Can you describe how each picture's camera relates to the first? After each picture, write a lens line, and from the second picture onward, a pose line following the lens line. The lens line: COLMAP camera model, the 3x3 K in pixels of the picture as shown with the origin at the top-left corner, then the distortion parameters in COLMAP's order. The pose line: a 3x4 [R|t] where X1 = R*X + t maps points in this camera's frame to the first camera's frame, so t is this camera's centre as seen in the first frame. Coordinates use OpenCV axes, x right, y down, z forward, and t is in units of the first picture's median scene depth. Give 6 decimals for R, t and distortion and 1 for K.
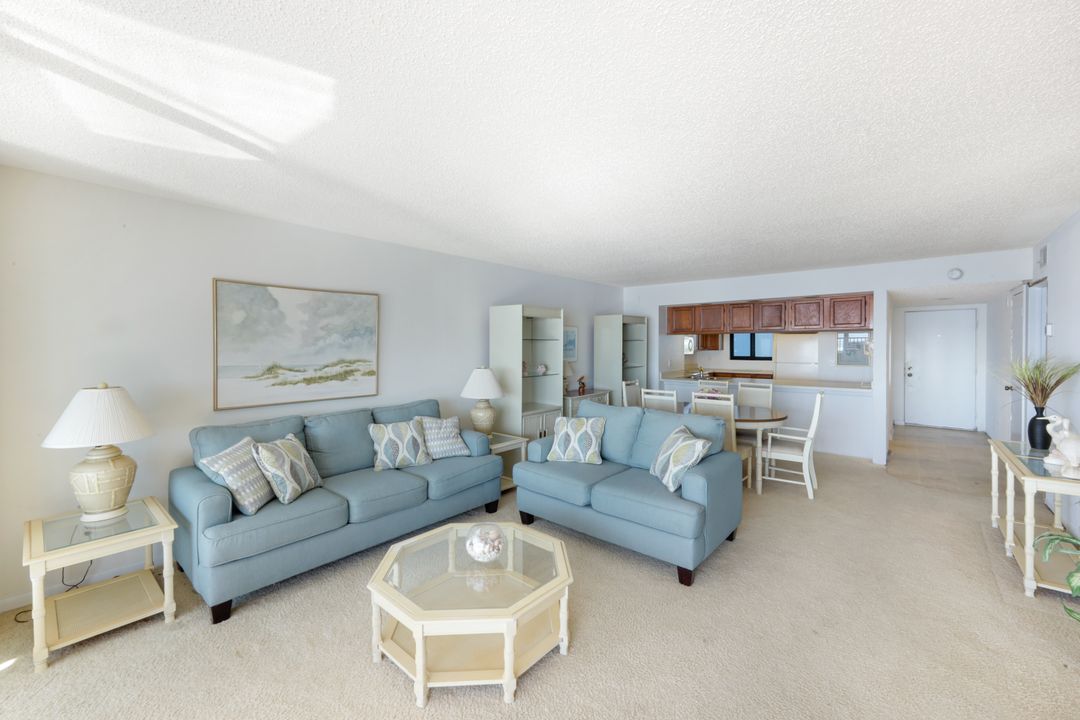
lens RADIAL K [[430.6, 0, 550.6], [0, 430.6, 354.5], [0, 0, 1]] dist [-0.006253, -0.000030]
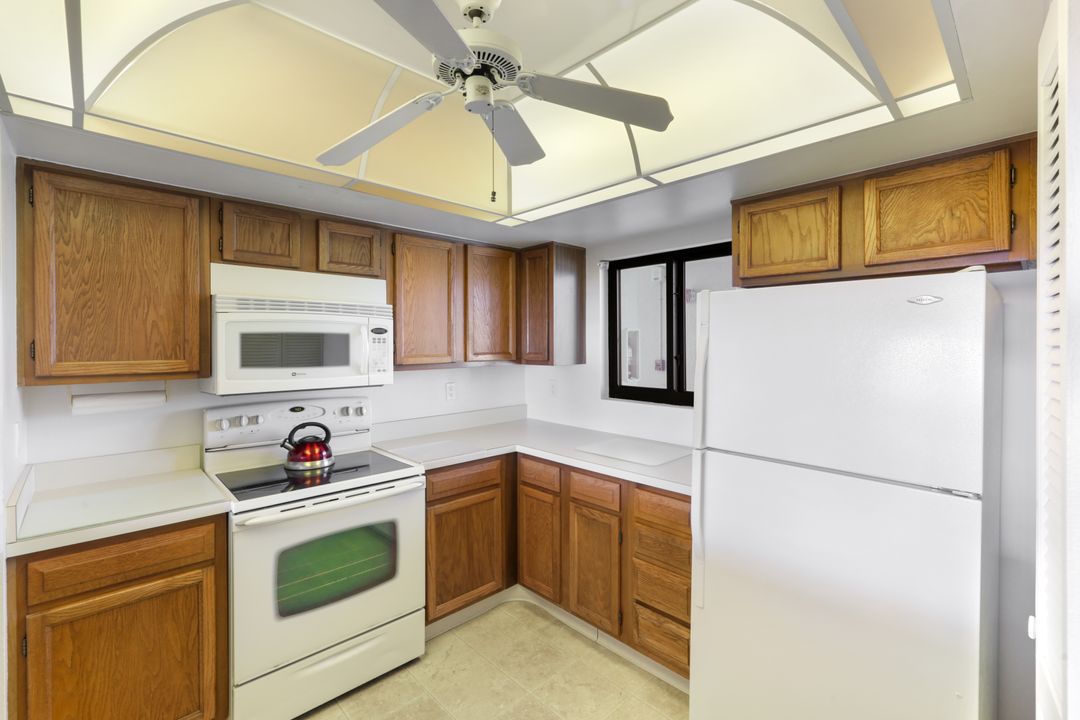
lens RADIAL K [[468.6, 0, 545.6], [0, 468.6, 345.8], [0, 0, 1]] dist [-0.000965, -0.001779]
pose [[0.994547, 0.006253, -0.104101, 0.574644], [-0.007736, 0.999874, -0.013852, -0.024910], [0.104001, 0.014582, 0.994470, 0.961317]]
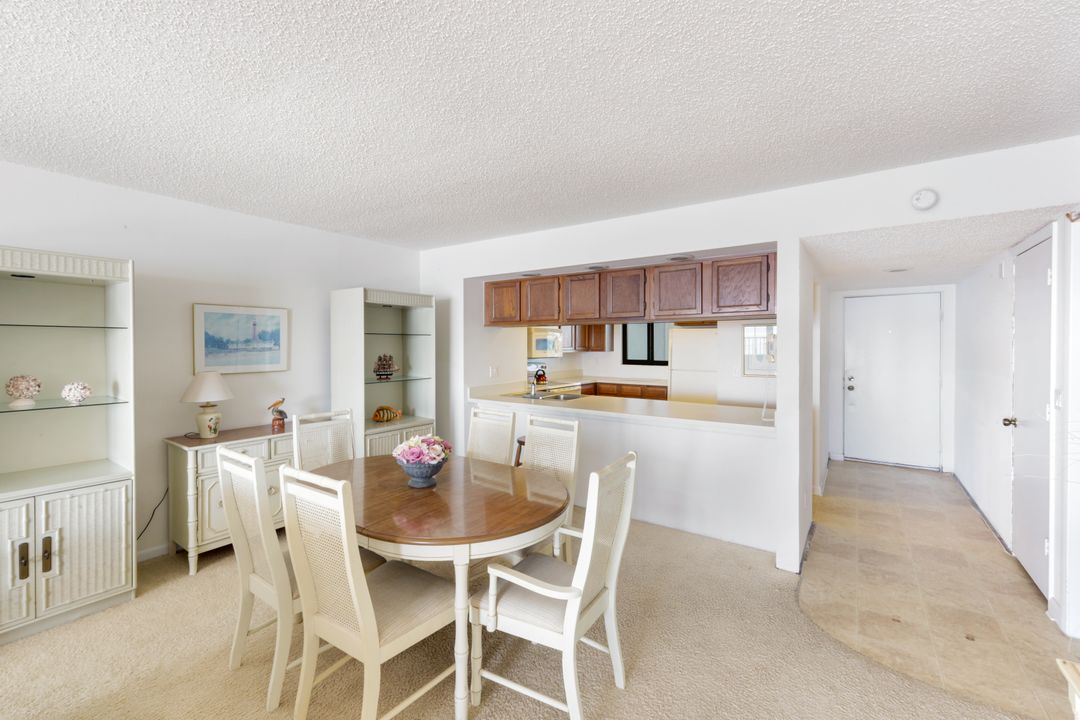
lens RADIAL K [[468.6, 0, 545.8], [0, 468.6, 349.3], [0, 0, 1]] dist [-0.000965, -0.001779]
pose [[0.994508, 0.005436, 0.104520, 0.291798], [-0.004442, 0.999943, -0.009735, -0.006466], [-0.104567, 0.009217, 0.994475, 0.325208]]
